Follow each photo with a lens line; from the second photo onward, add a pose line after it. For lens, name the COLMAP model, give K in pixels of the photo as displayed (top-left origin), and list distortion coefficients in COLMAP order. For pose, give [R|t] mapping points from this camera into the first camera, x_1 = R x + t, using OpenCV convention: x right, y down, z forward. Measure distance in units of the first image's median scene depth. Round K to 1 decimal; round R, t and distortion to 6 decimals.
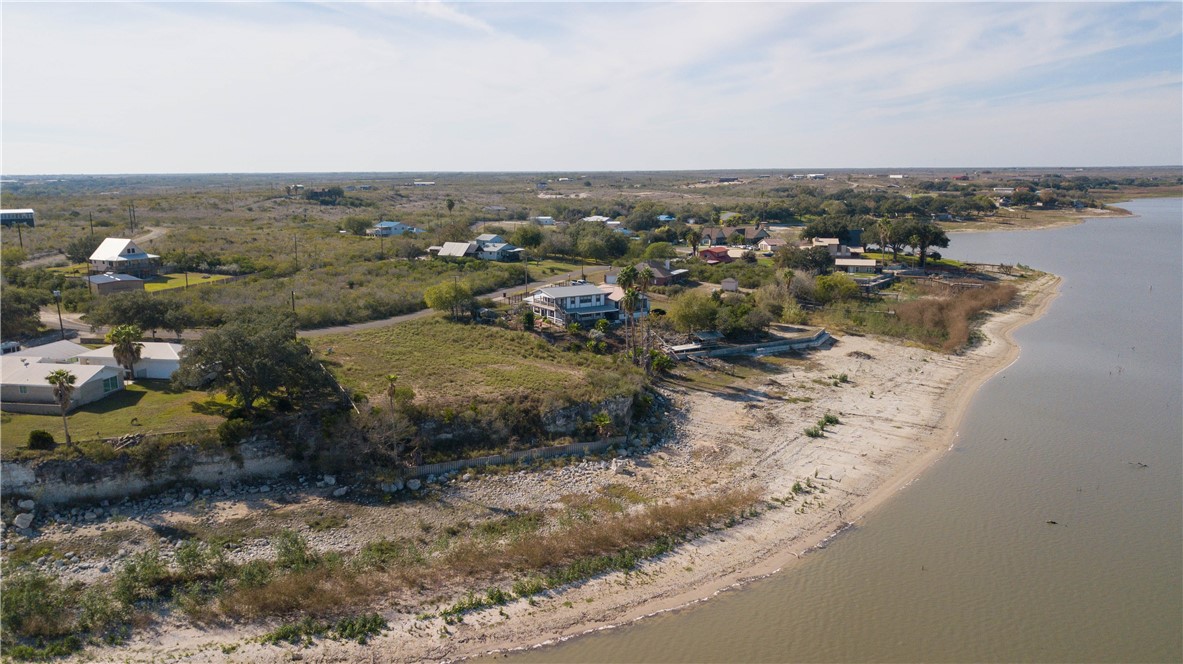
lens RADIAL K [[906.2, 0, 573.7], [0, 906.2, 333.1], [0, 0, 1]] dist [0.012974, -0.004062]
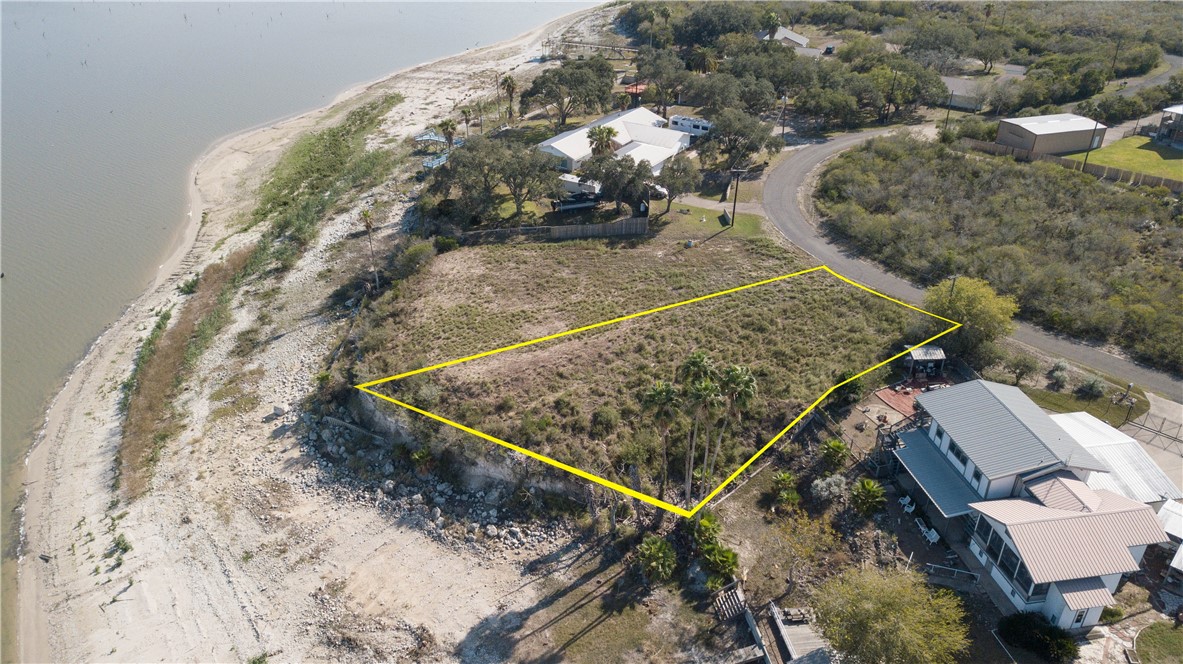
lens RADIAL K [[906.2, 0, 573.7], [0, 906.2, 333.1], [0, 0, 1]] dist [0.012974, -0.004062]
pose [[-0.368207, 0.451067, -0.812996, 0.647797], [-0.174600, 0.825326, 0.536984, -0.452490], [0.913202, 0.339670, -0.225135, 1.458326]]
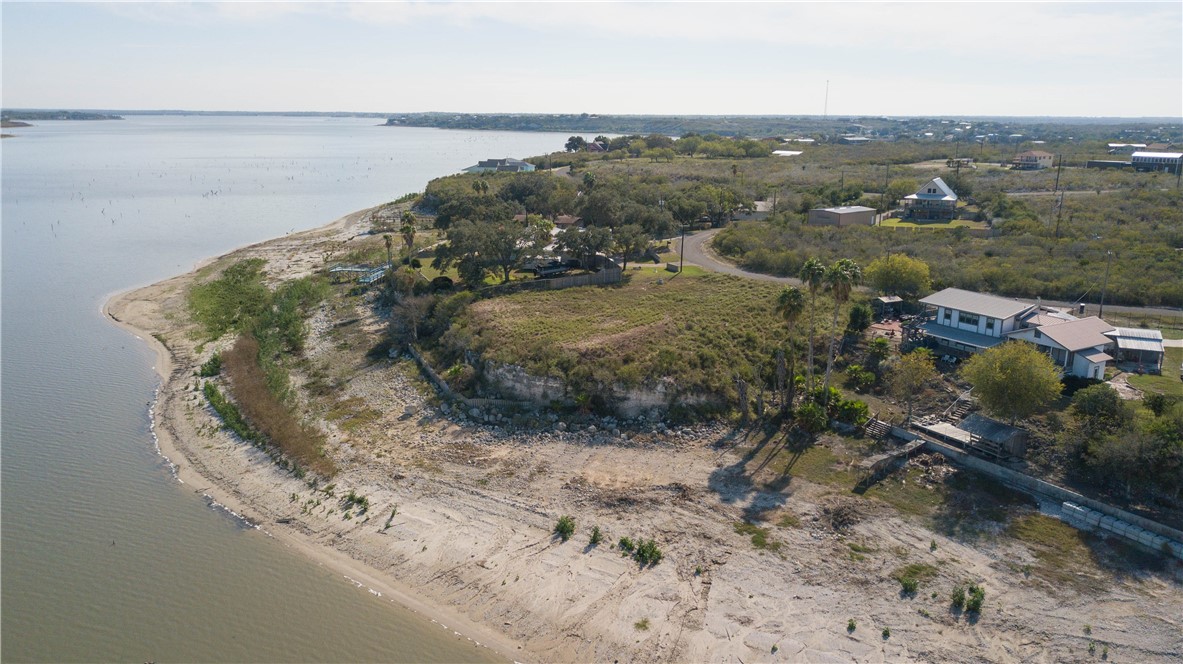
lens RADIAL K [[906.2, 0, 573.7], [0, 906.2, 333.1], [0, 0, 1]] dist [0.012974, -0.004062]
pose [[-0.012650, 0.241209, -0.970391, 1.004106], [-0.181835, 0.953732, 0.239439, -0.205034], [0.983248, 0.179480, 0.031796, 1.142096]]
